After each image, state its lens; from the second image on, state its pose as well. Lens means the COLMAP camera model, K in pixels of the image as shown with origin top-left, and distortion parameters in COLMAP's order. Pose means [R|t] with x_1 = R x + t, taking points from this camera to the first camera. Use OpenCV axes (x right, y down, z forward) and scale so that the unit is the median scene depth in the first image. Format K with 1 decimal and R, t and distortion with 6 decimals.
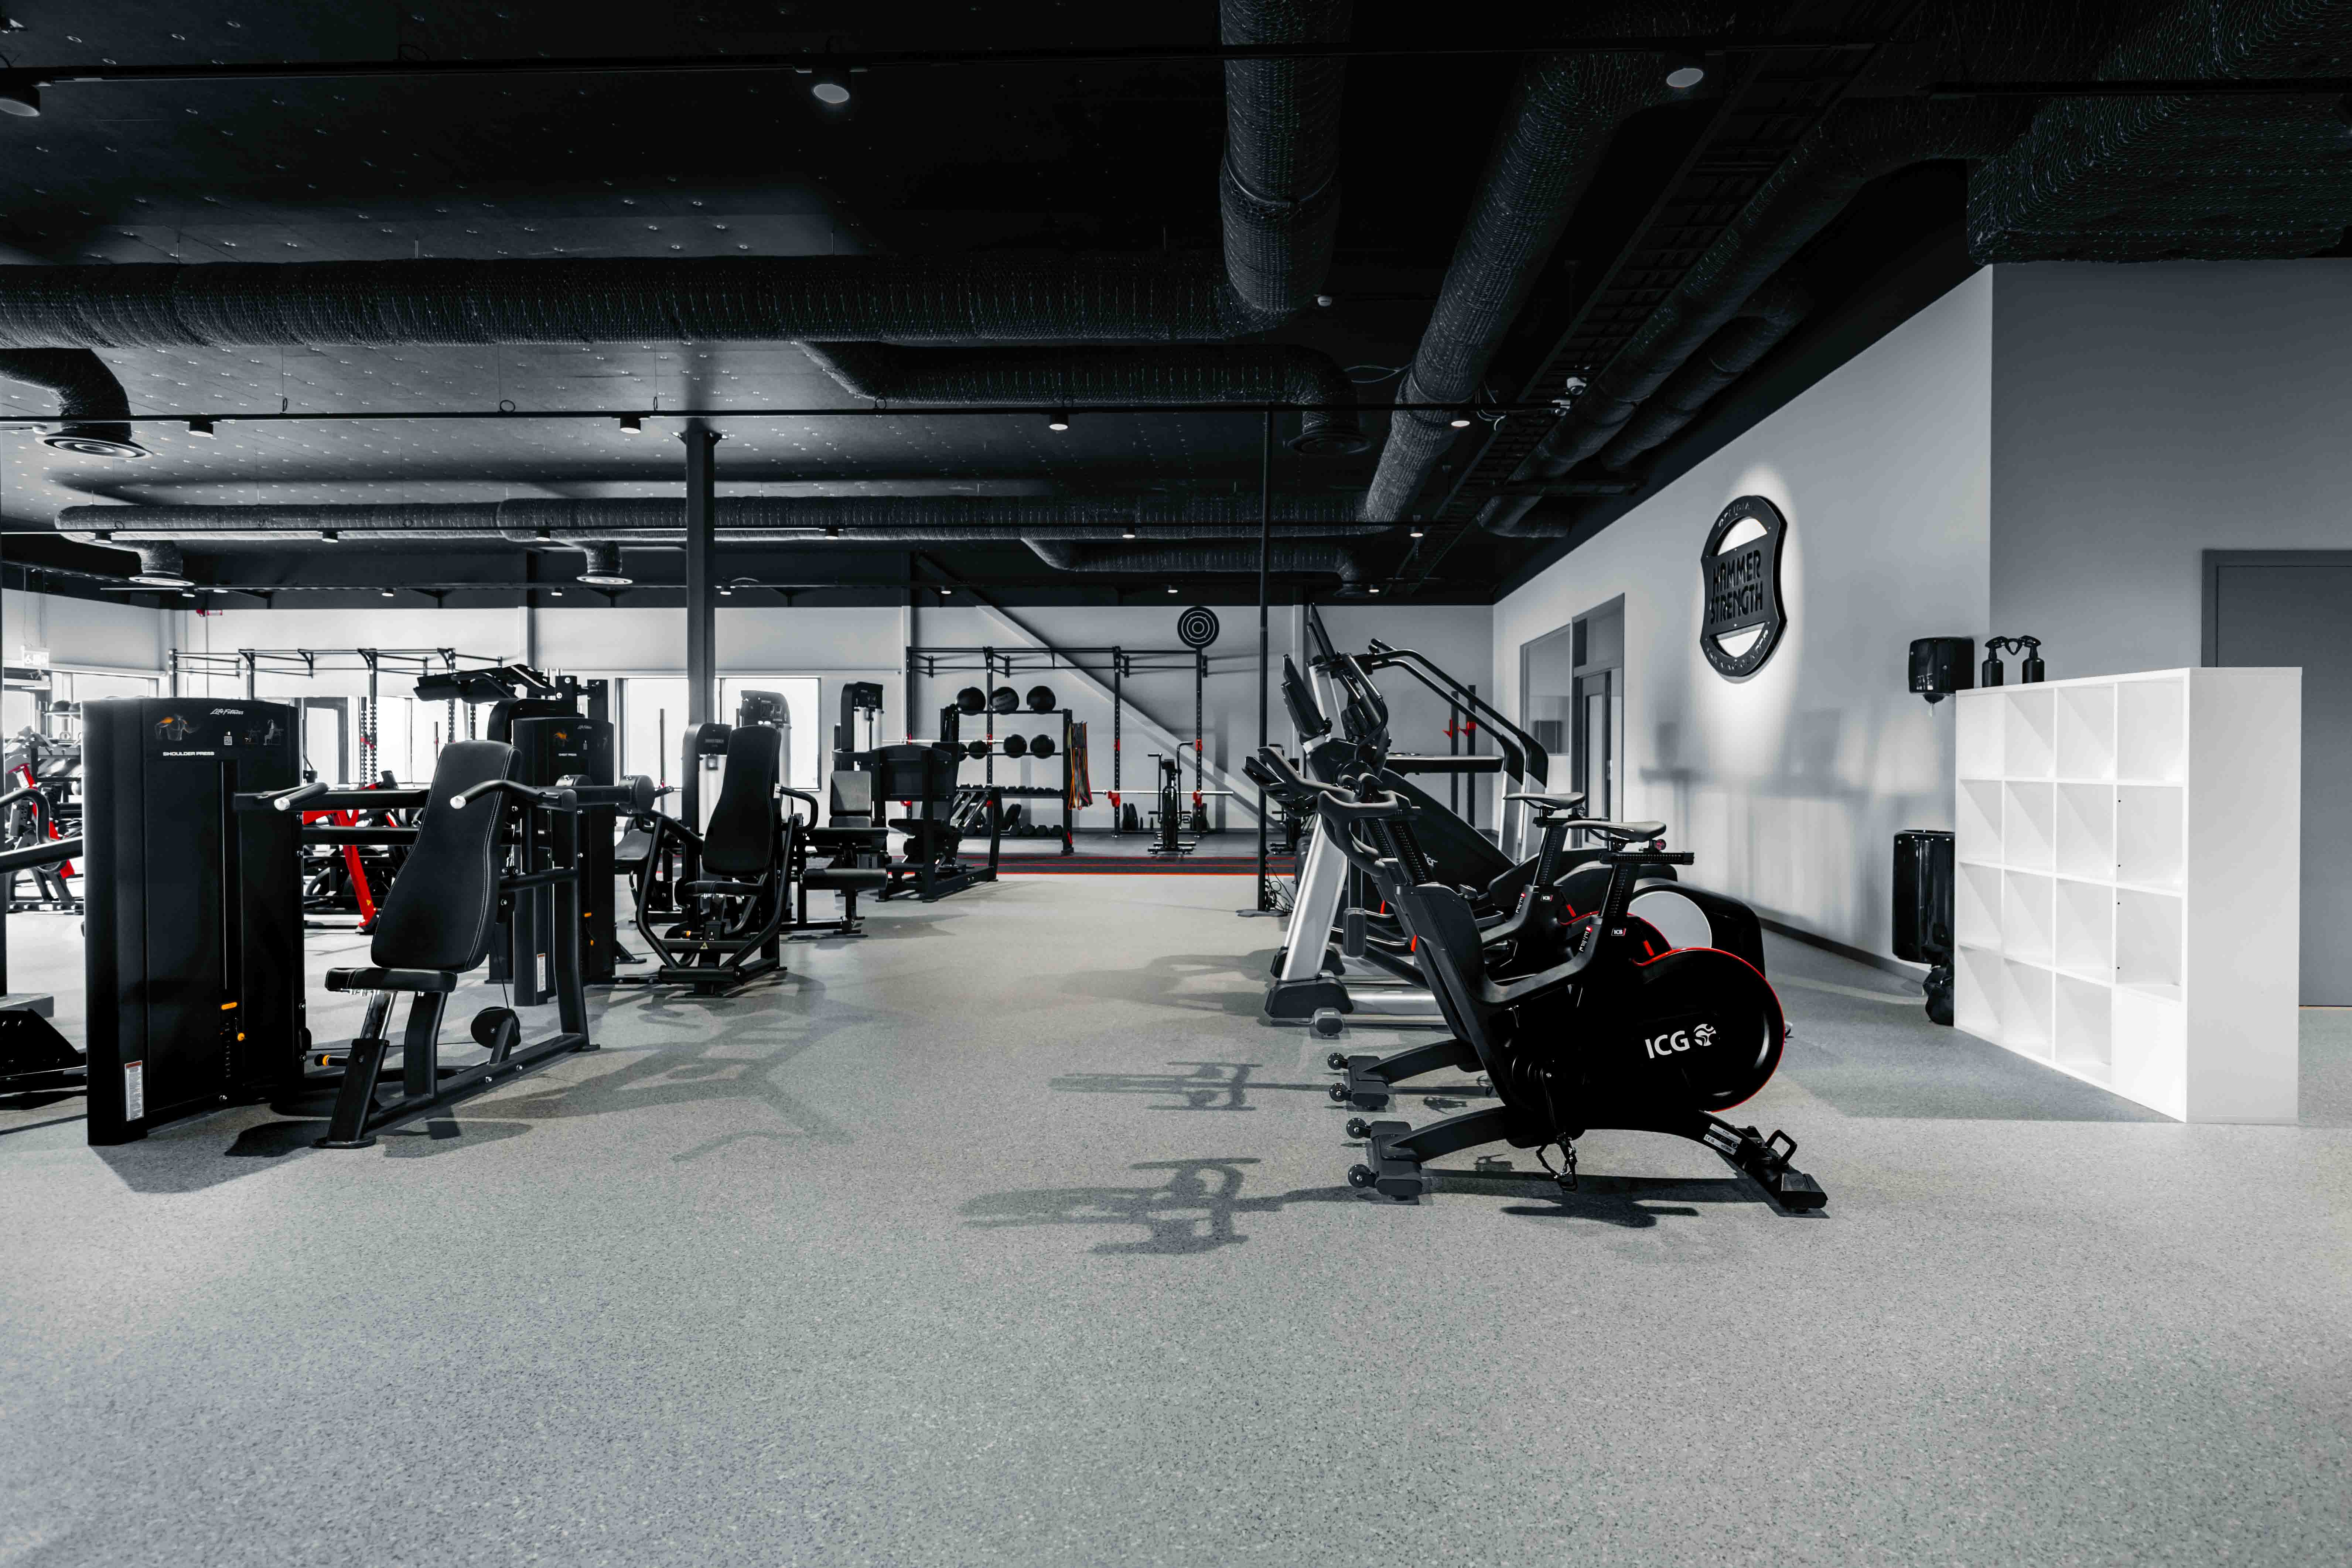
lens RADIAL K [[1184.3, 0, 1186.6], [0, 1184.3, 769.8], [0, 0, 1]] dist [0.000564, 0.001532]
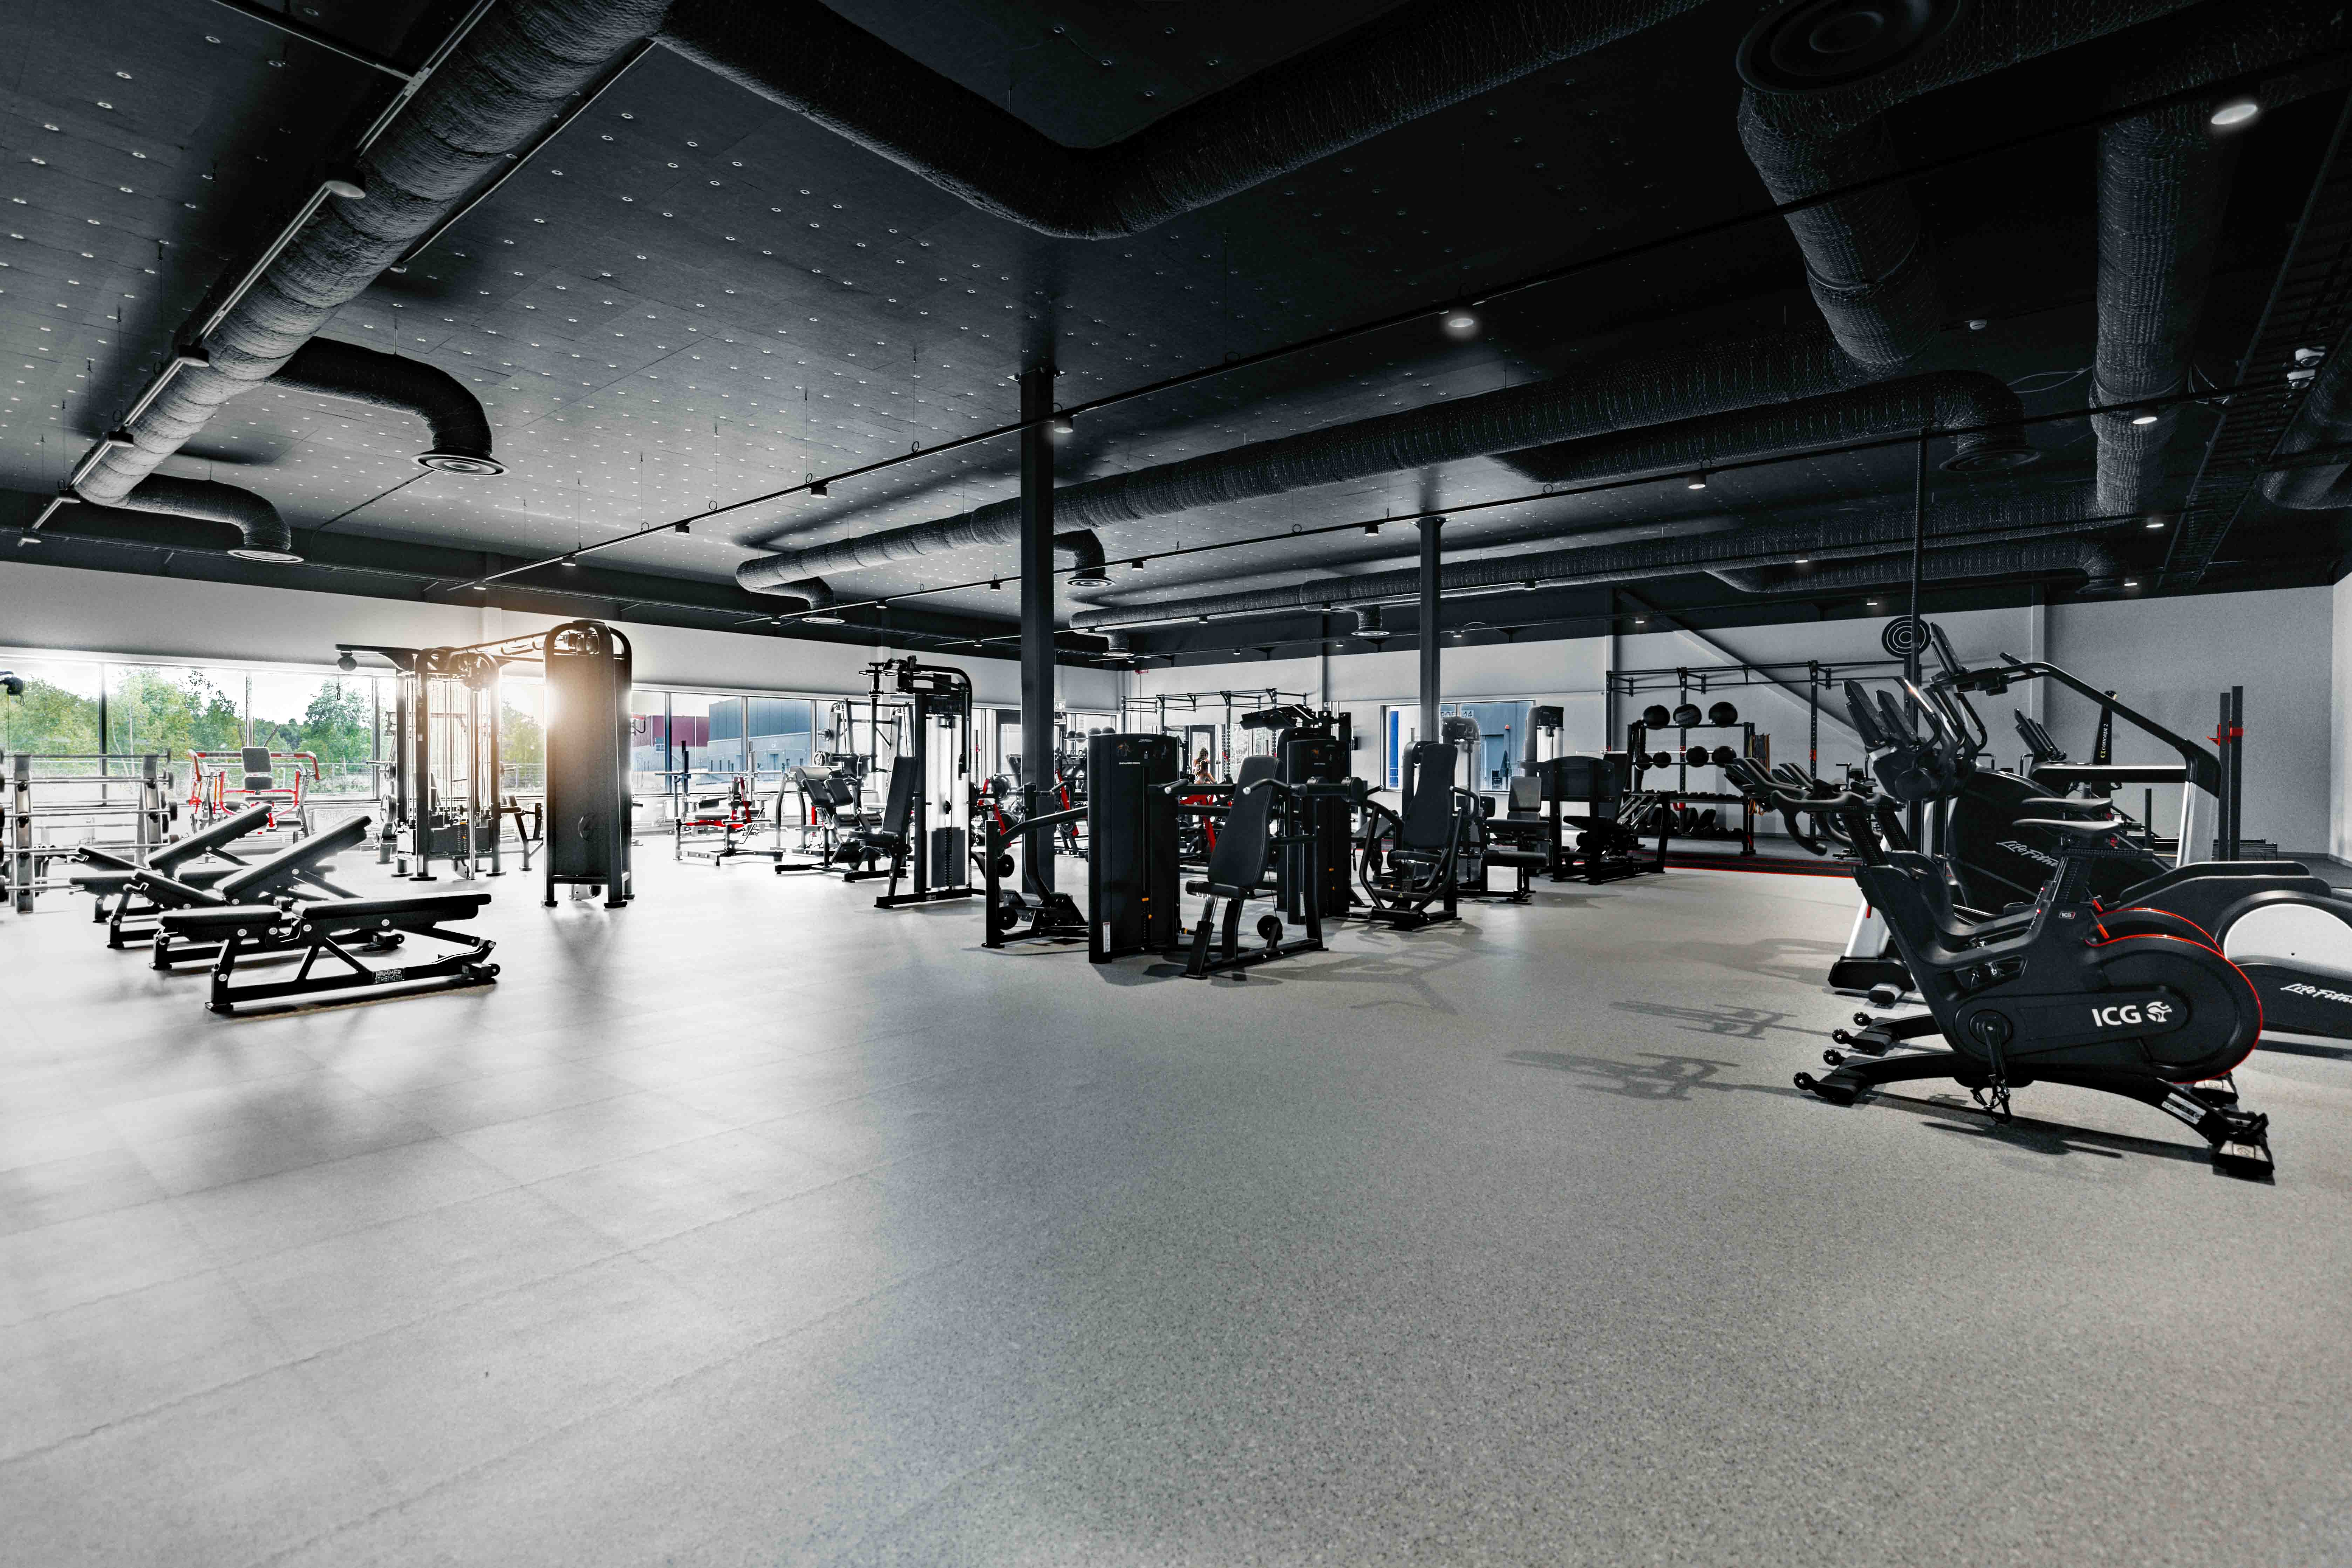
lens RADIAL K [[1041.4, 0, 1224.9], [0, 1041.4, 776.2], [0, 0, 1]] dist [-0.000429, -0.000155]
pose [[0.819943, 0.006647, -0.572406, 0.114539], [-0.007541, 0.999971, 0.000809, 0.002247], [0.572395, 0.003653, 0.819970, -0.134371]]
